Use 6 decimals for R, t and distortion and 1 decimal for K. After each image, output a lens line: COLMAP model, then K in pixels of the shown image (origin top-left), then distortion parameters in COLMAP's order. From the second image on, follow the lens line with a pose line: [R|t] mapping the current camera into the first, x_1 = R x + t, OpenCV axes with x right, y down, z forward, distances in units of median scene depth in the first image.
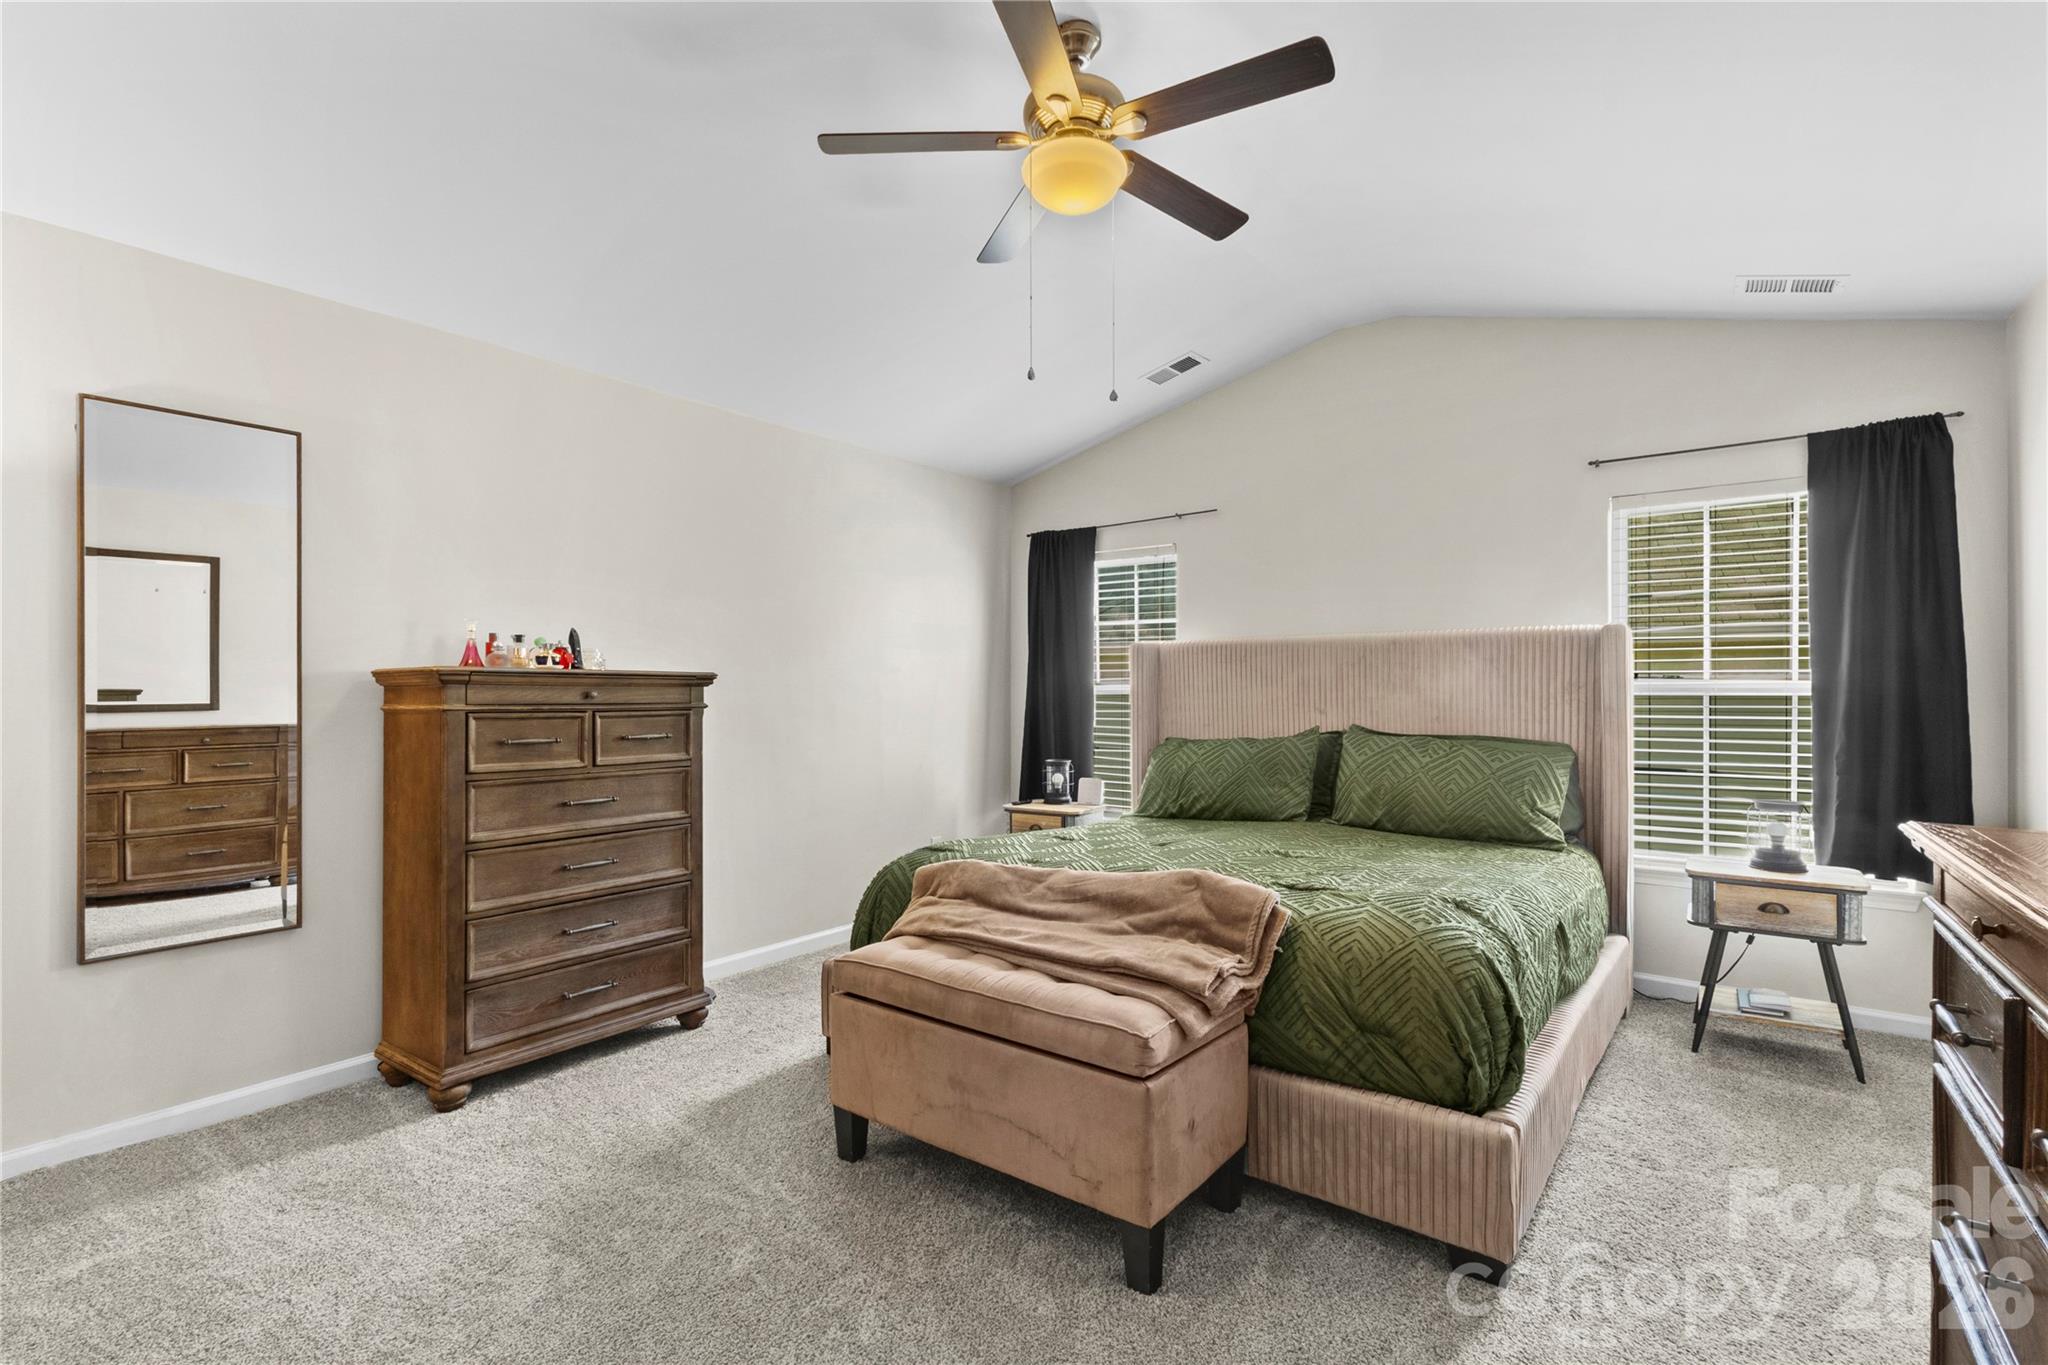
lens RADIAL K [[959.8, 0, 1018.0], [0, 959.8, 676.1], [0, 0, 1]] dist [0.011978, -0.000948]
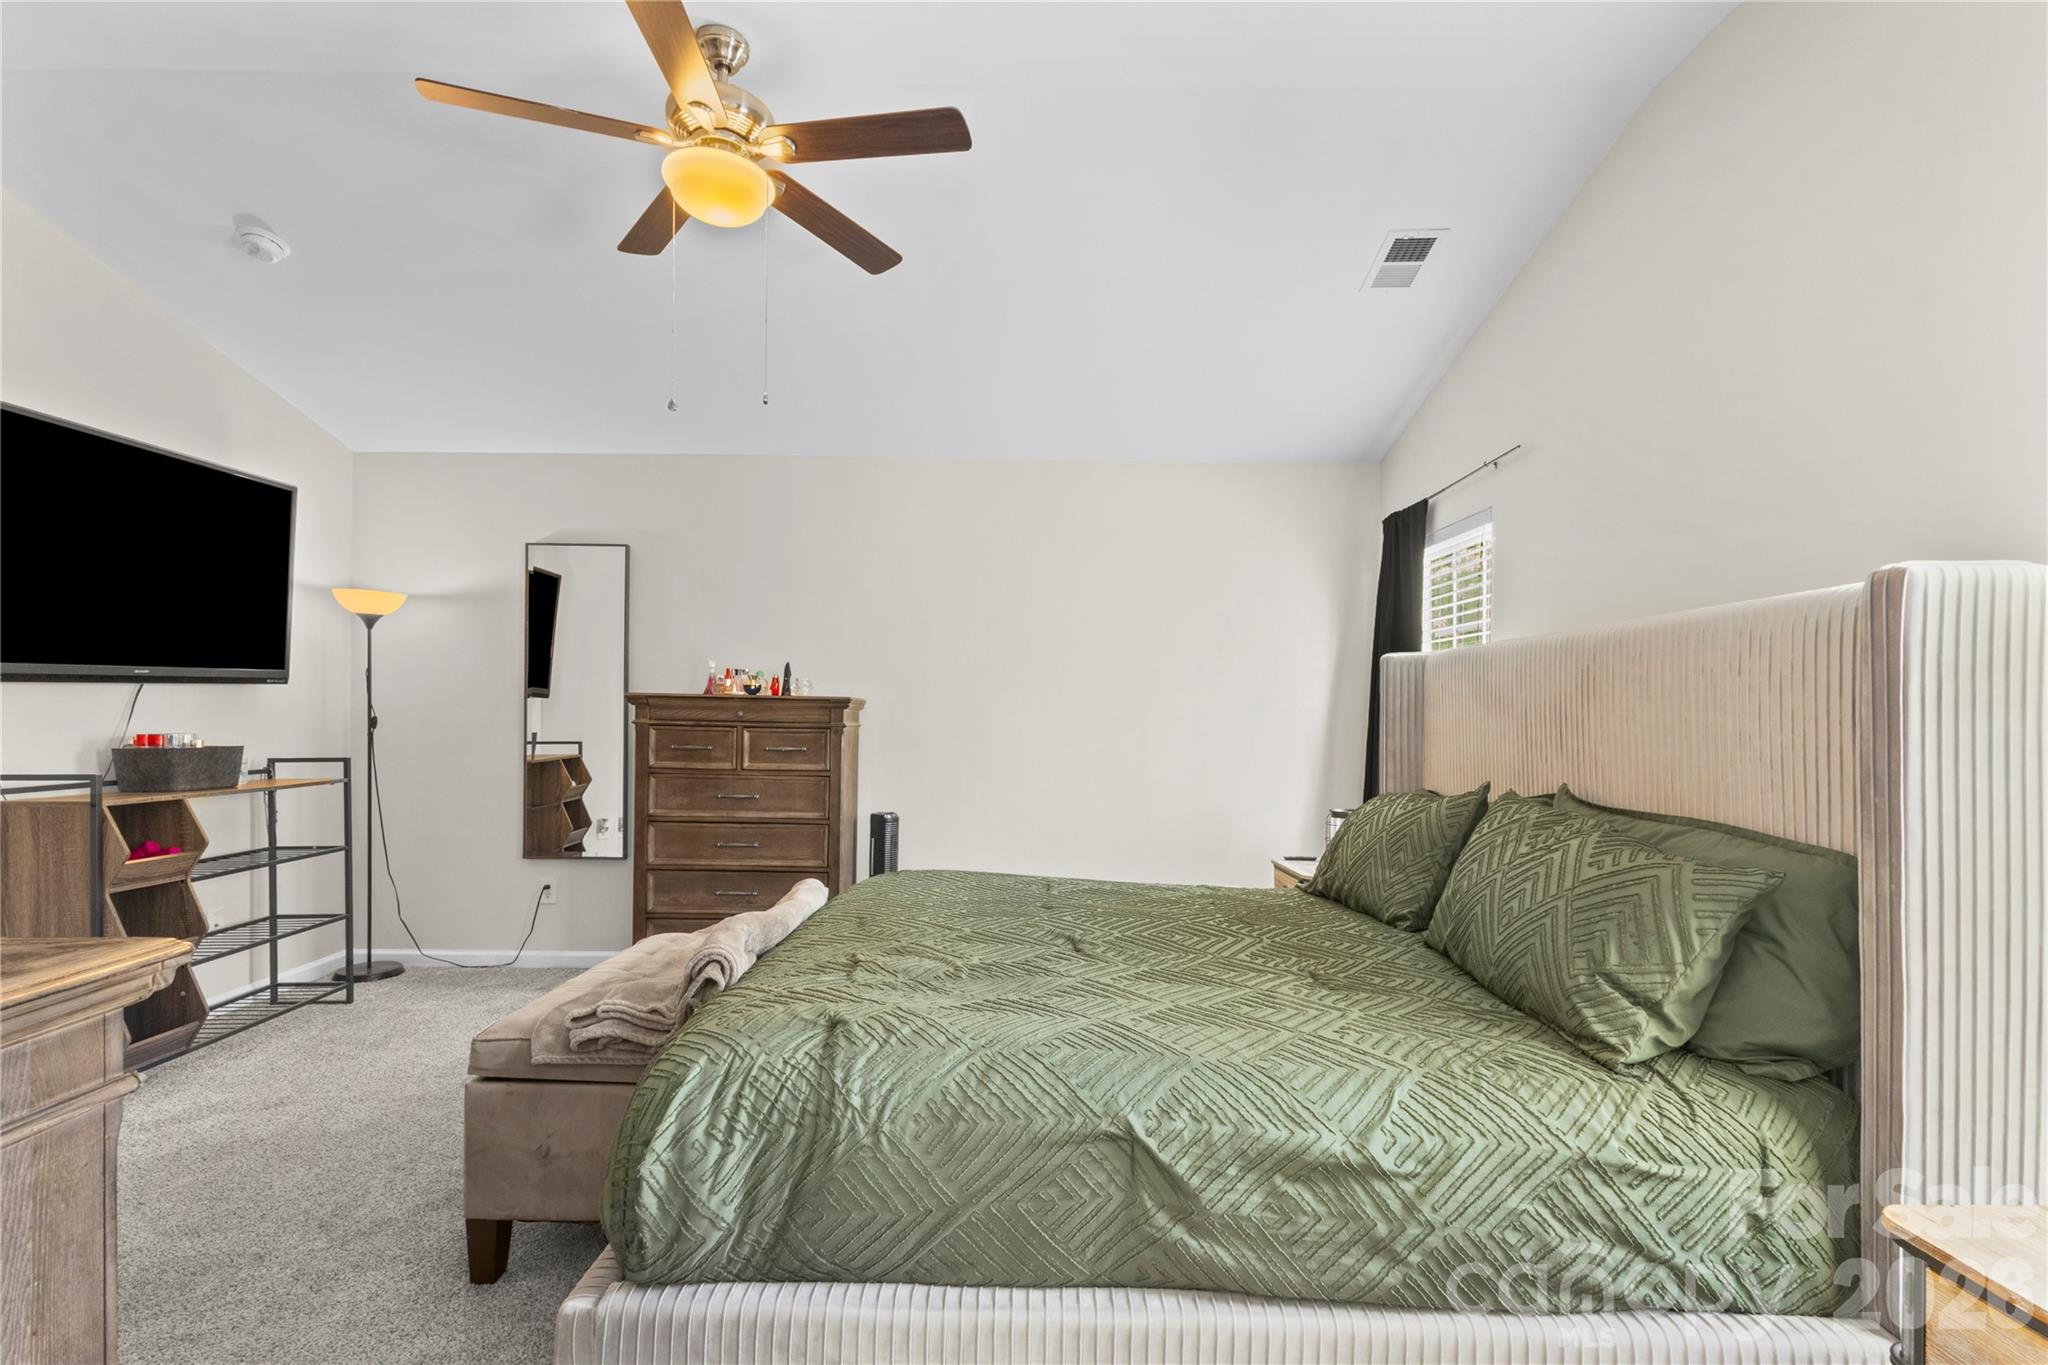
lens RADIAL K [[959.8, 0, 1021.3], [0, 959.8, 701.6], [0, 0, 1]] dist [0.011978, -0.000948]
pose [[0.597508, -0.003368, -0.801856, 0.817786], [-0.002184, 0.999981, -0.005828, 0.008710], [0.801860, 0.005234, 0.597489, 0.526238]]
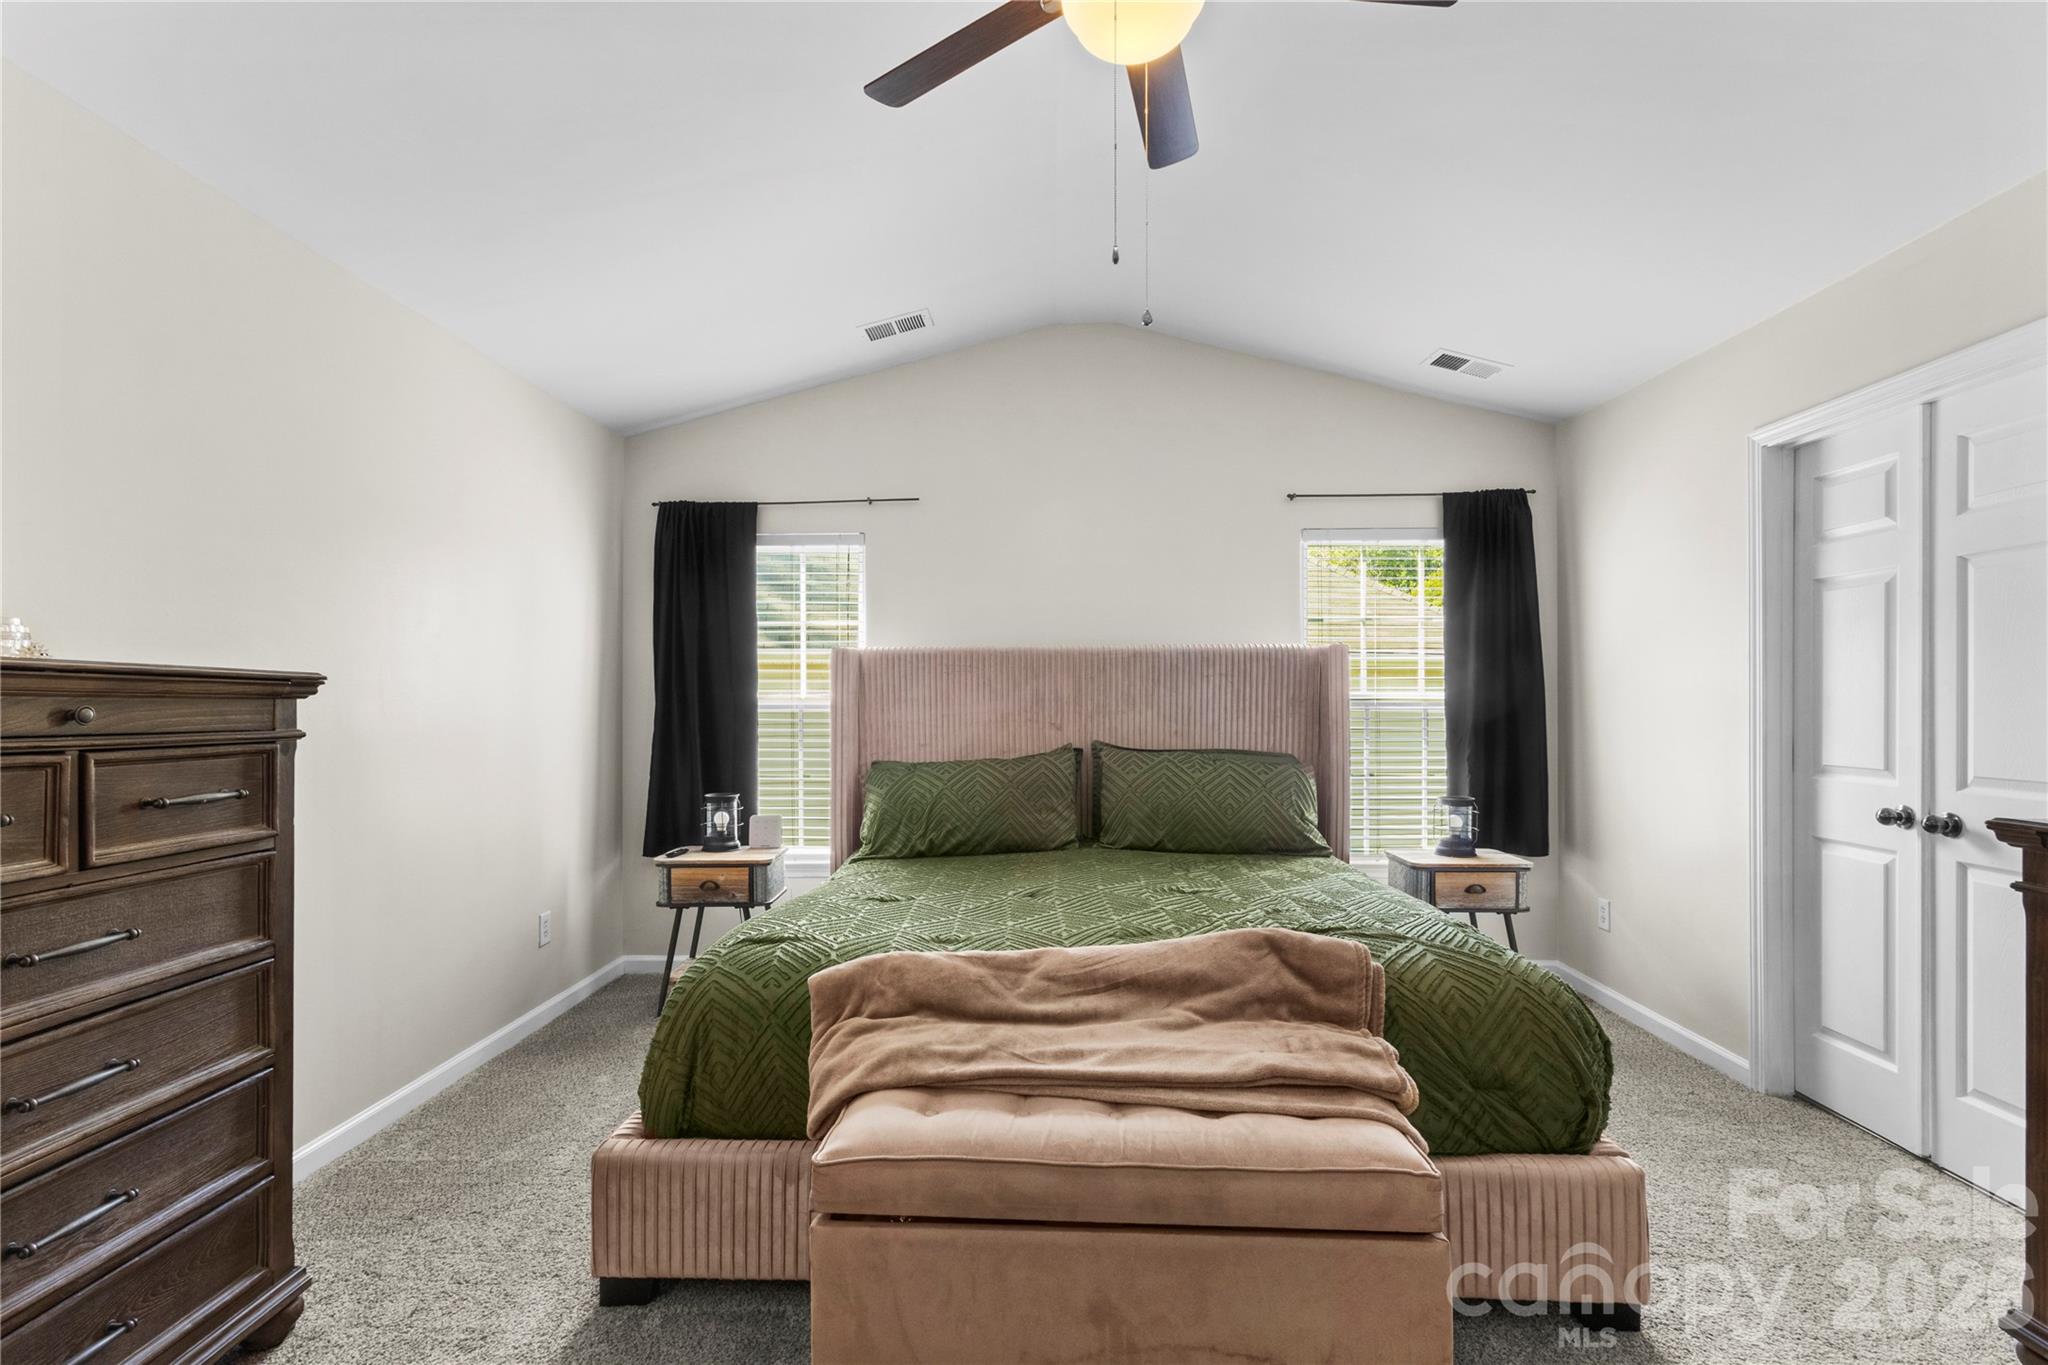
lens RADIAL K [[959.8, 0, 1025.4], [0, 959.8, 689.9], [0, 0, 1]] dist [0.011978, -0.000948]
pose [[0.815393, 0.008042, 0.578853, -0.340496], [-0.007079, 0.999967, -0.003921, 0.005634], [-0.578865, -0.000901, 0.815423, 0.355721]]
